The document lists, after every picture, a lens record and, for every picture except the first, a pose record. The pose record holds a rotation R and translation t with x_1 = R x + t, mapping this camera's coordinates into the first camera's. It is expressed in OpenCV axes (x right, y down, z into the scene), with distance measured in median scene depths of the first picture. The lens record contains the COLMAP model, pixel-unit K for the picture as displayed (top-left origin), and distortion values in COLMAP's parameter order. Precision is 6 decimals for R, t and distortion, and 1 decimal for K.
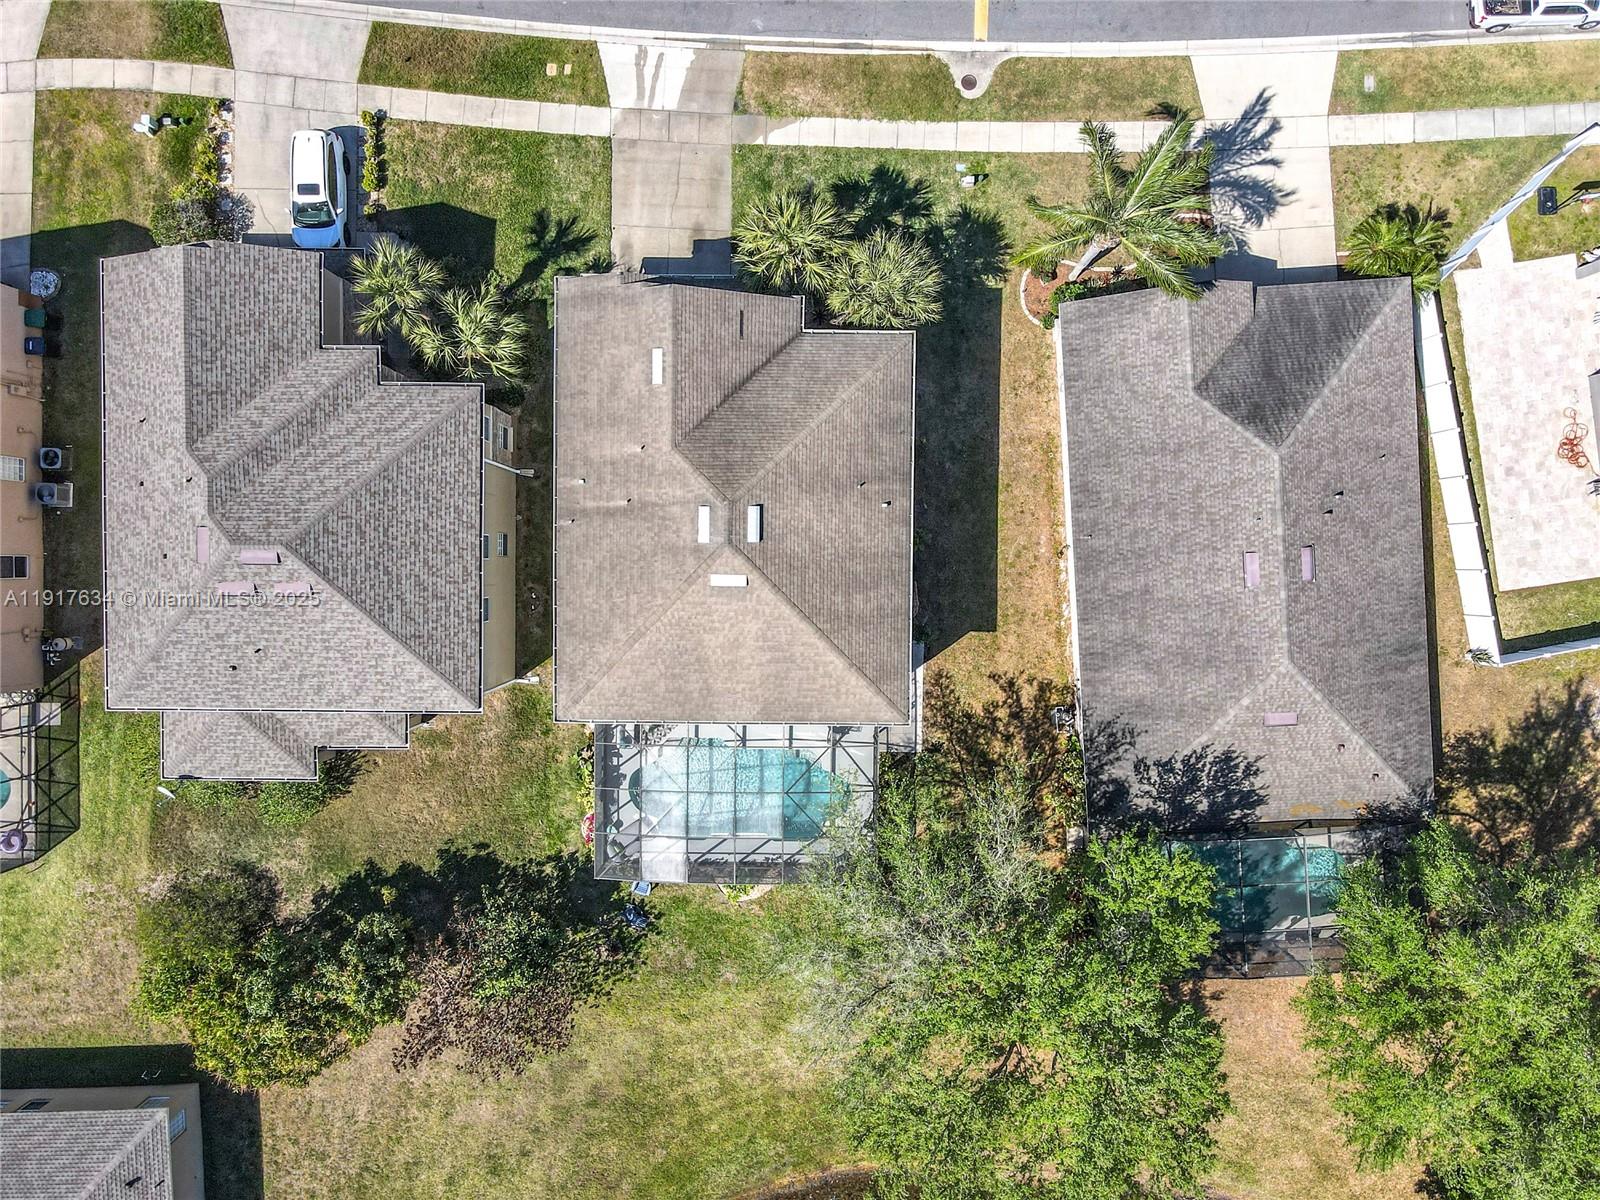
lens RADIAL K [[1128.9, 0, 797.6], [0, 1128.9, 615.2], [0, 0, 1]] dist [-0.000219, 0.001829]
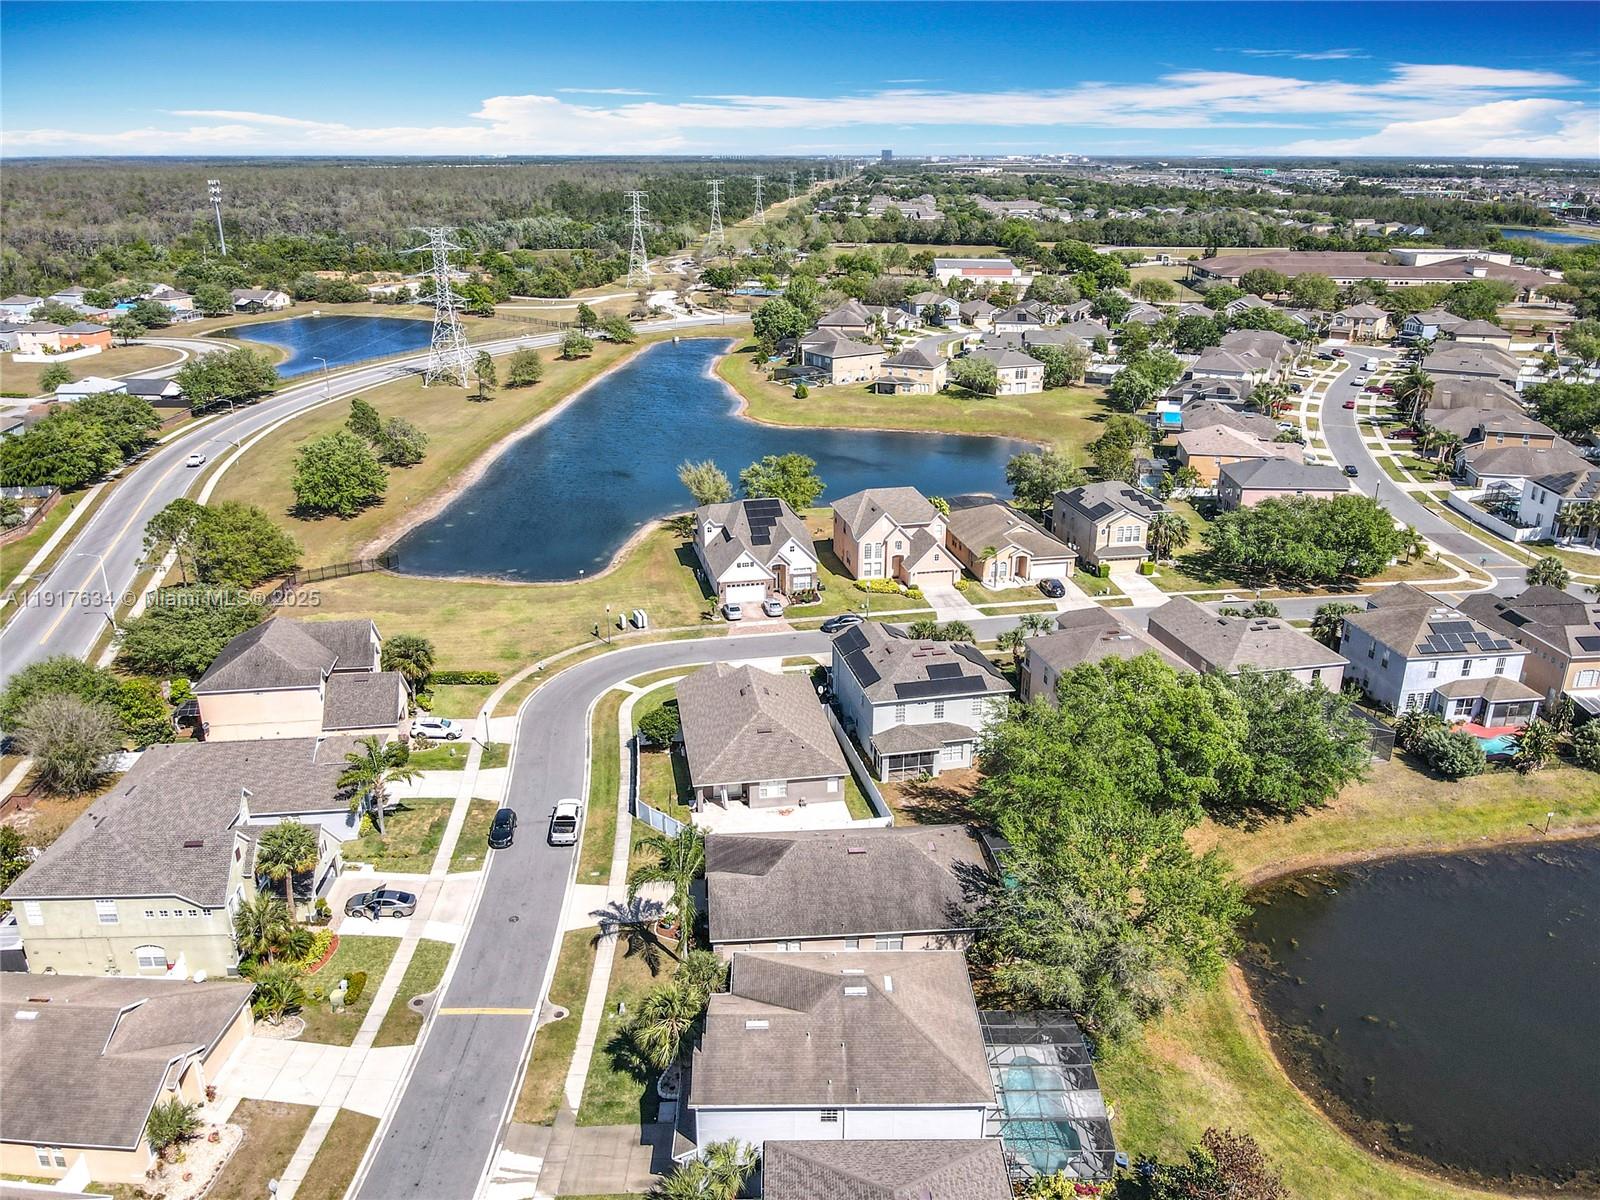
lens RADIAL K [[1142.6, 0, 800.0], [0, 1142.6, 600.0], [0, 0, 1]] dist [-0.070347, 0.001874]
pose [[-0.023192, -0.347512, 0.937389, -1.153899], [0.998978, -0.044444, 0.008239, -0.120683], [0.038798, 0.936622, 0.348187, -0.089039]]
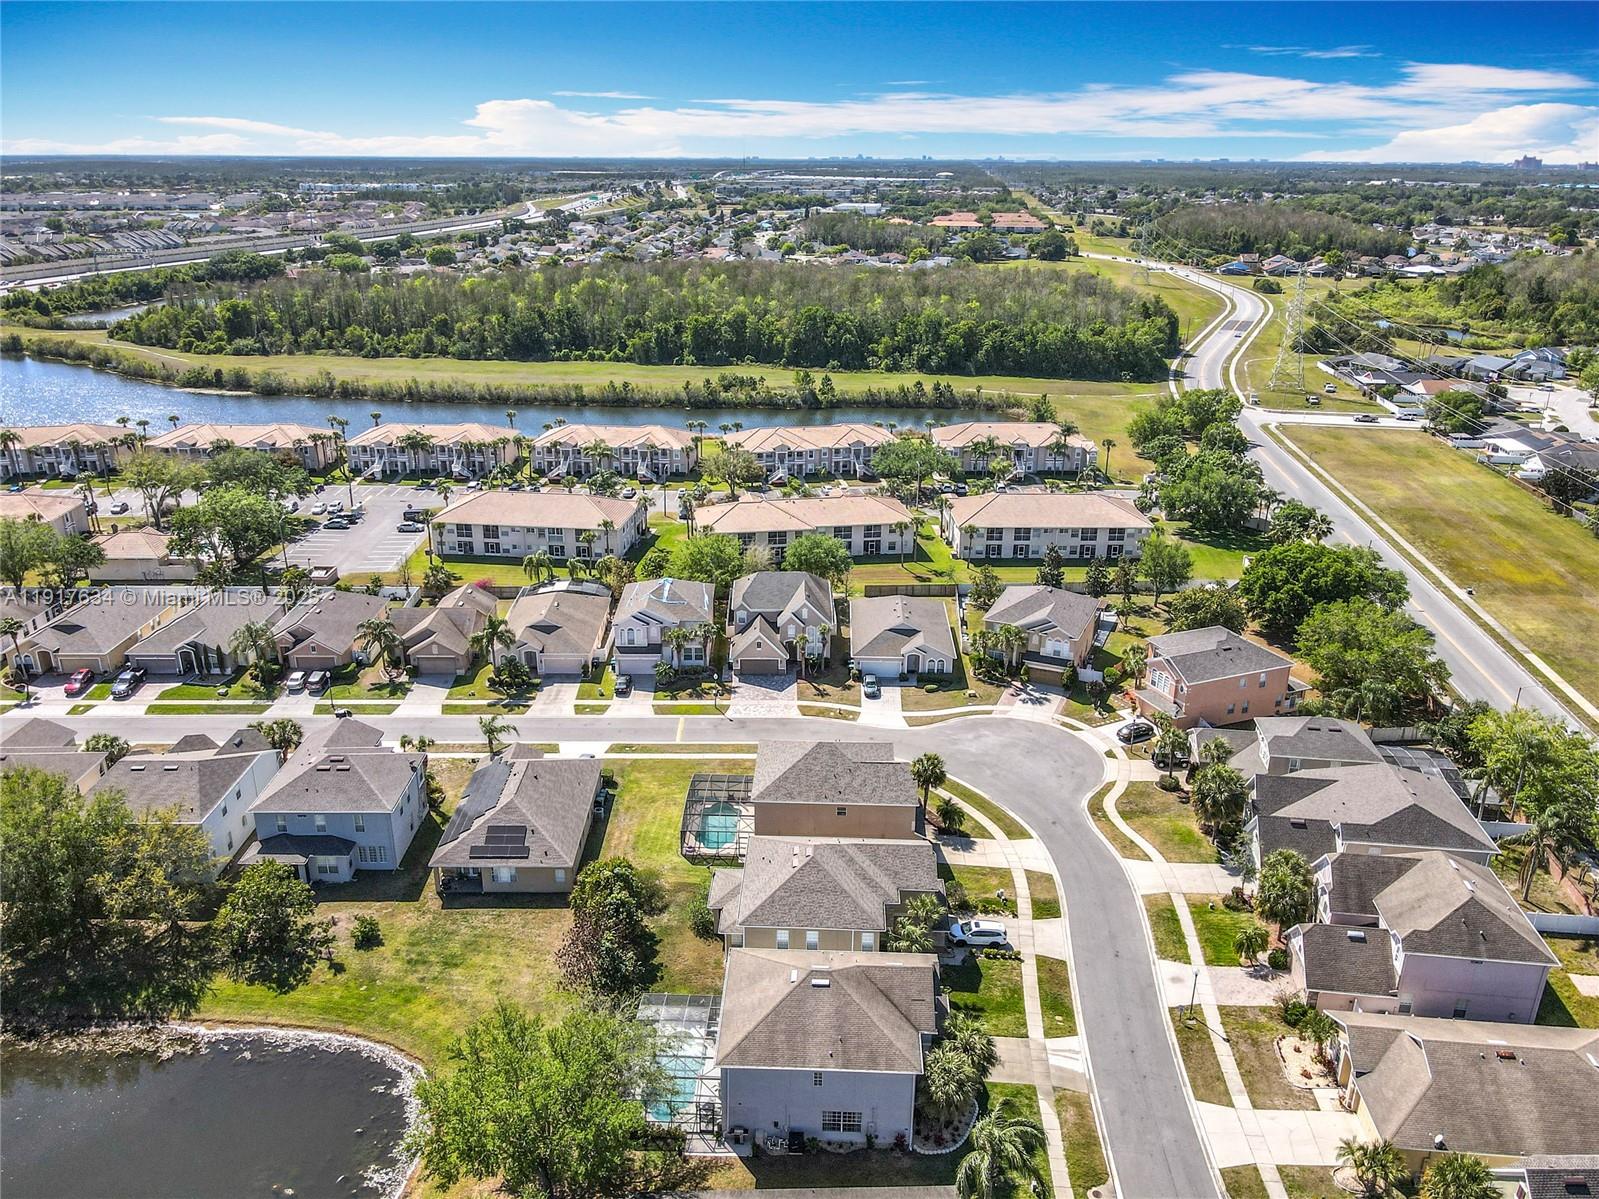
lens RADIAL K [[1147.9, 0, 795.3], [0, 1147.9, 595.6], [0, 0, 1]] dist [0.000443, 0.007433]
pose [[-0.024947, 0.348622, -0.936931, 1.393252], [-0.998631, -0.051790, 0.007319, -0.009058], [-0.045972, 0.935831, 0.349437, -0.347306]]
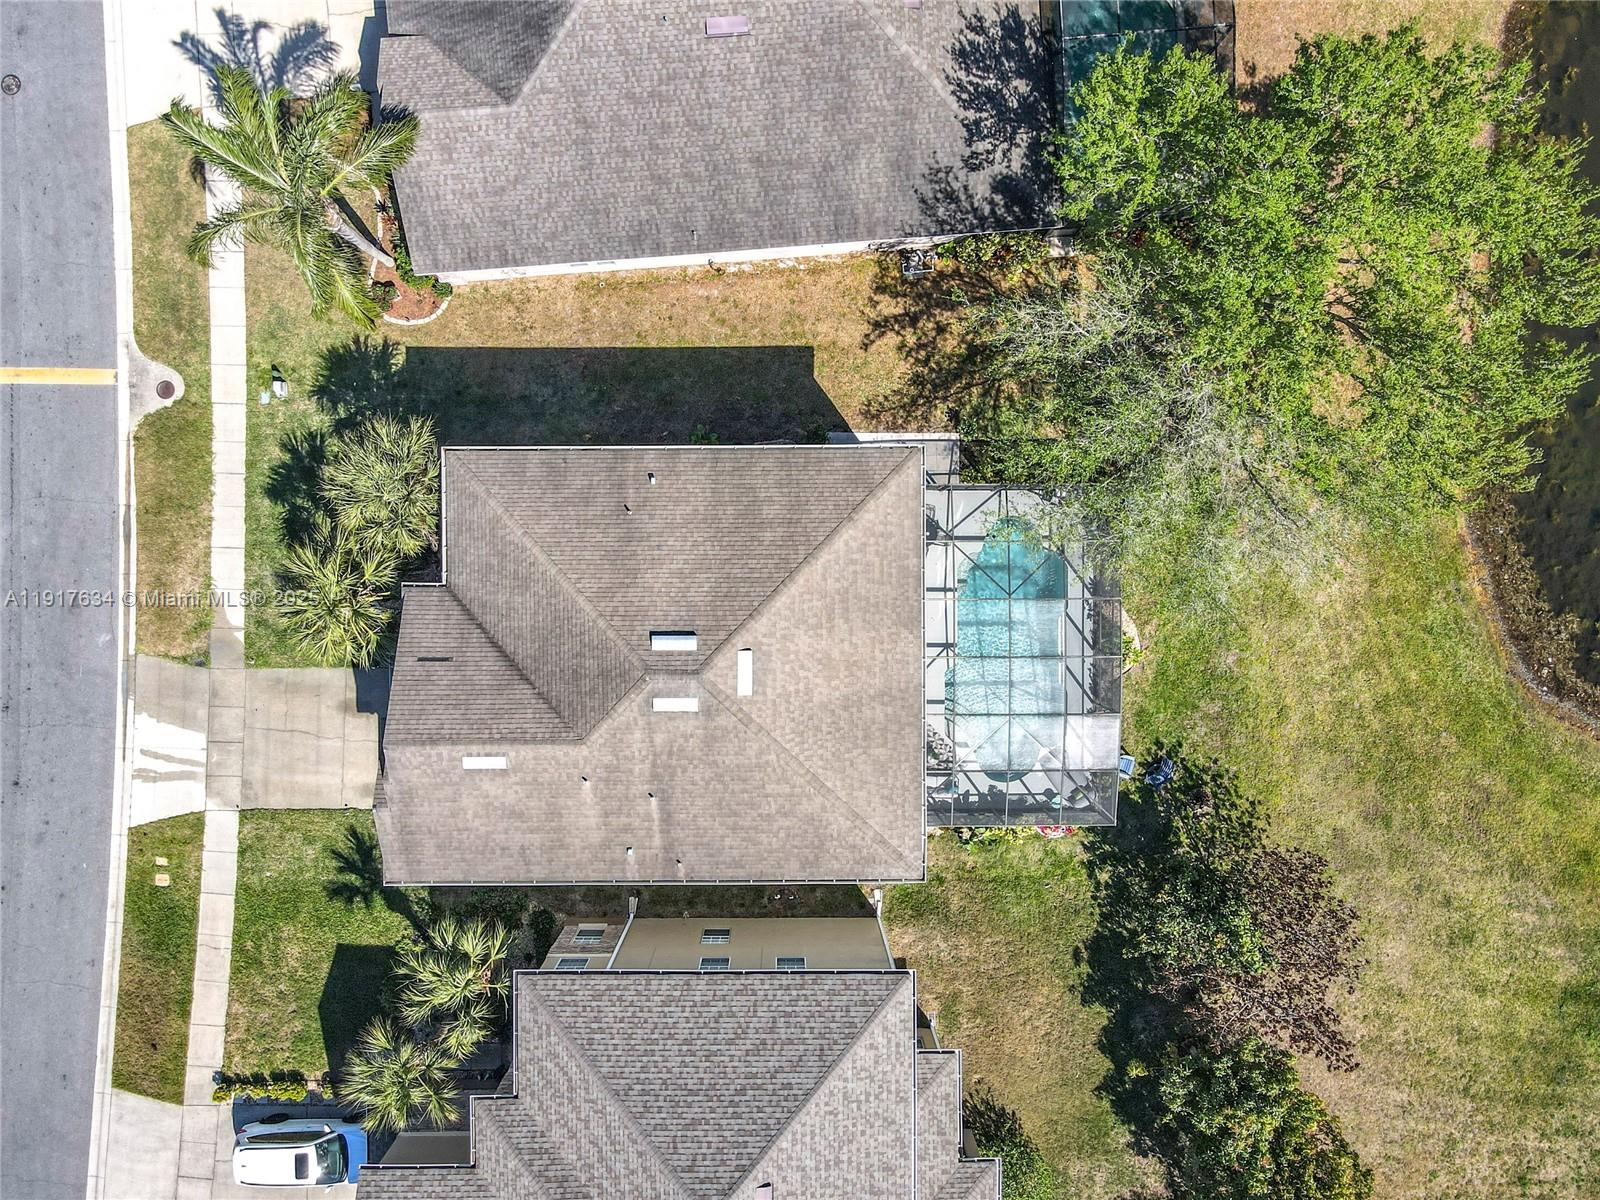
lens RADIAL K [[1148.6, 0, 795.8], [0, 1148.6, 596.1], [0, 0, 1]] dist [0.000443, 0.007433]
pose [[-0.013375, -0.999731, -0.018965, 0.007126], [0.999503, -0.012826, -0.028806, 0.024122], [0.028555, -0.019341, 0.999405, 0.148620]]
